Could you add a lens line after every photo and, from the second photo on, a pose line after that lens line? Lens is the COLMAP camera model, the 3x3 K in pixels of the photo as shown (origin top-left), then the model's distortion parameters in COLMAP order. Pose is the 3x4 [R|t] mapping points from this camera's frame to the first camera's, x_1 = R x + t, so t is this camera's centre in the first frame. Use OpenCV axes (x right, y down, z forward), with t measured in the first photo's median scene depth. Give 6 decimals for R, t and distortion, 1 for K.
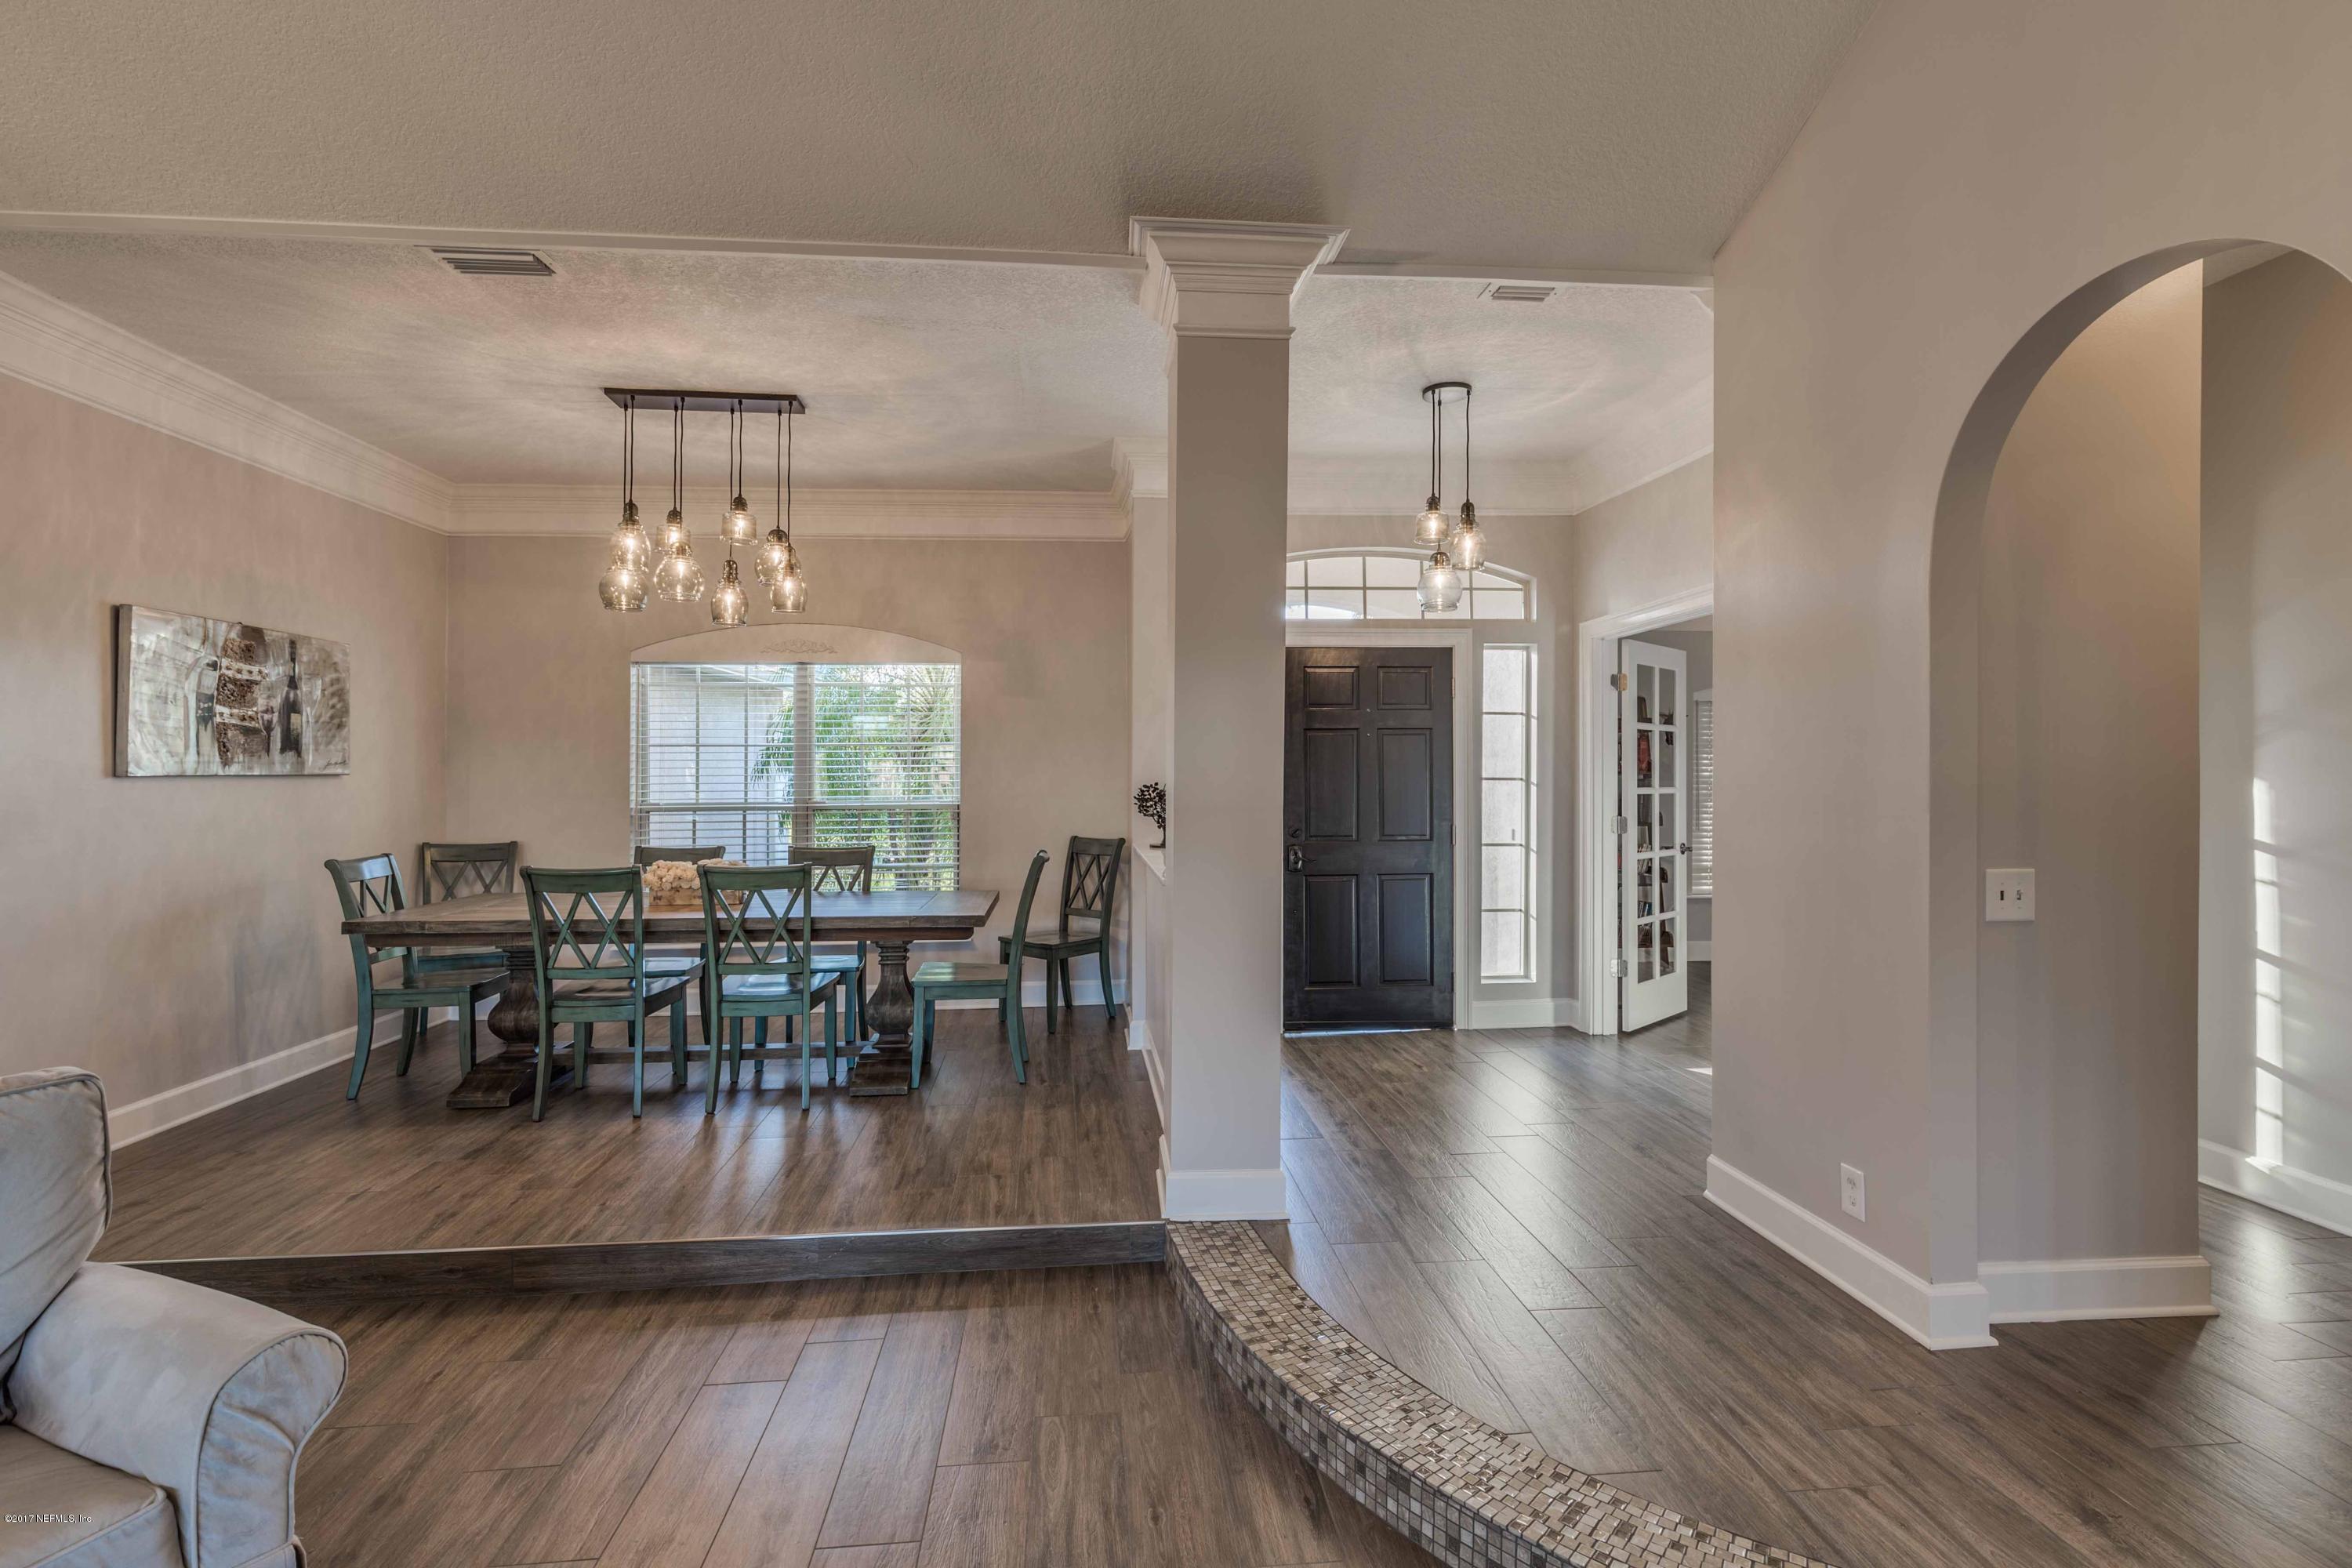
lens RADIAL K [[1062.3, 0, 1185.7], [0, 1062.3, 768.7], [0, 0, 1]] dist [-0.001716, 0.000528]
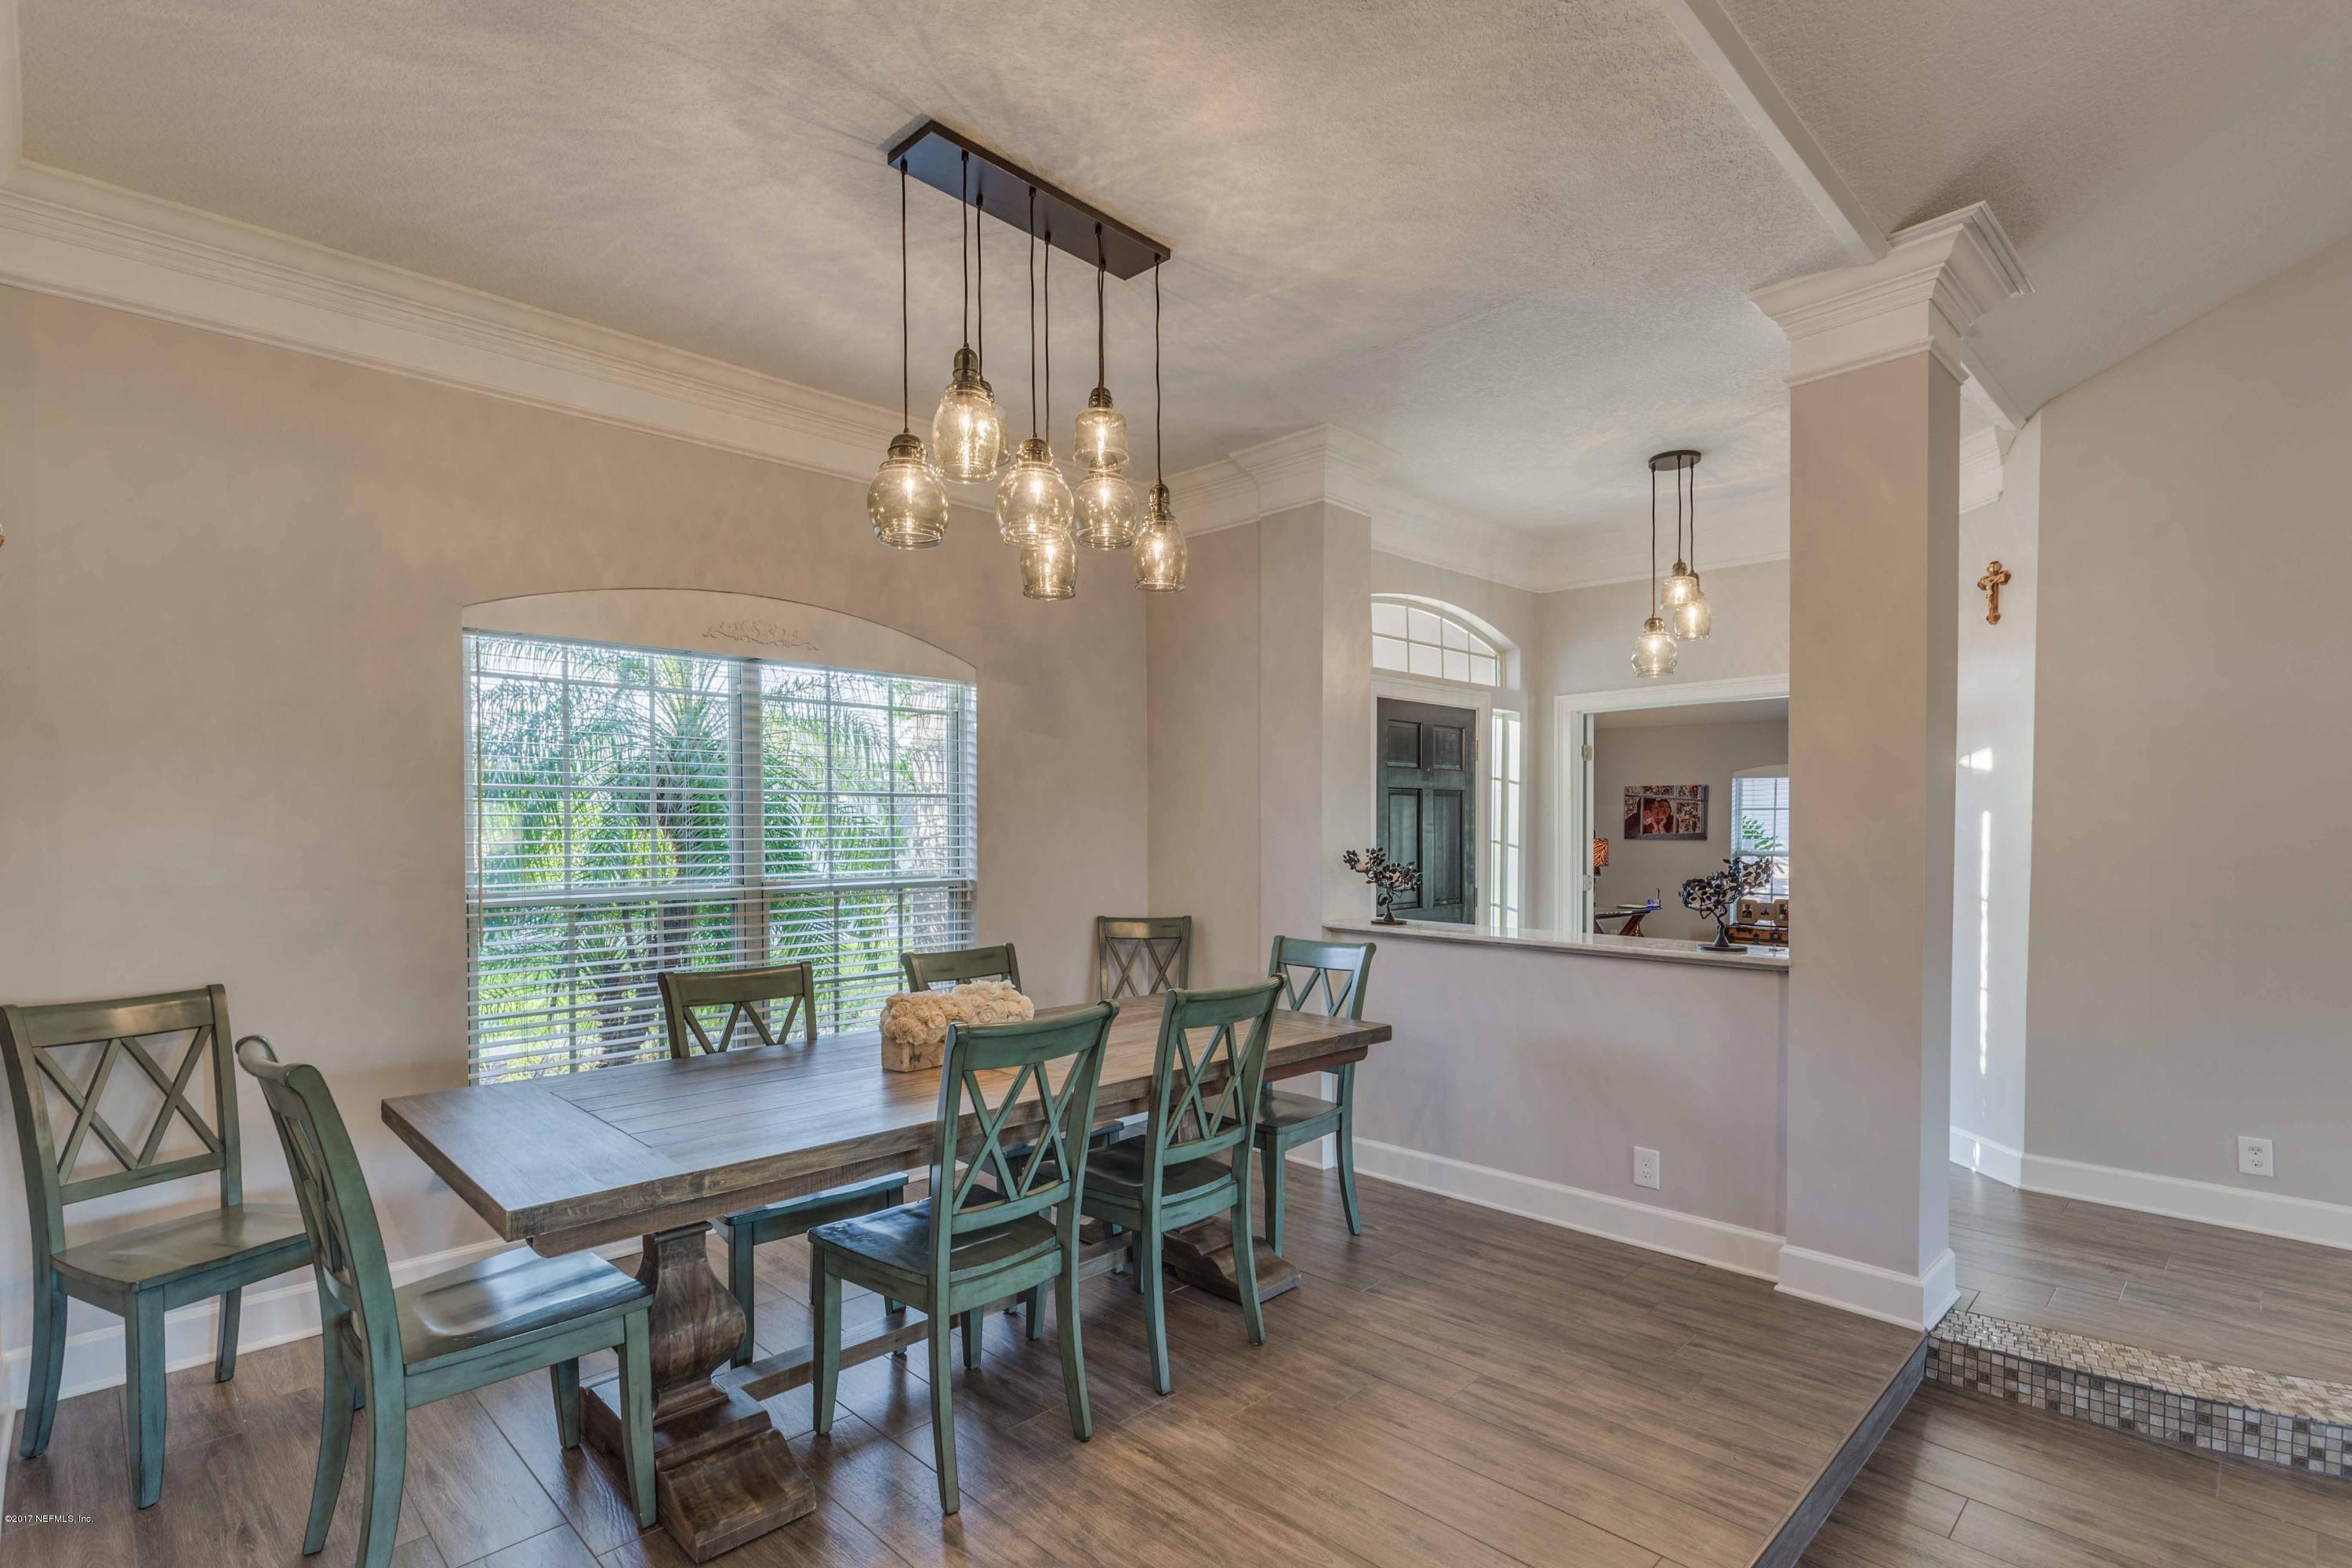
lens RADIAL K [[1095.2, 0, 1126.4], [0, 1095.2, 865.6], [0, 0, 1]] dist [-0.000149, -0.000885]
pose [[0.783741, -0.021338, 0.620721, -0.756986], [-0.002200, 0.999308, 0.037130, -0.006591], [-0.621084, -0.030466, 0.783152, 0.463149]]
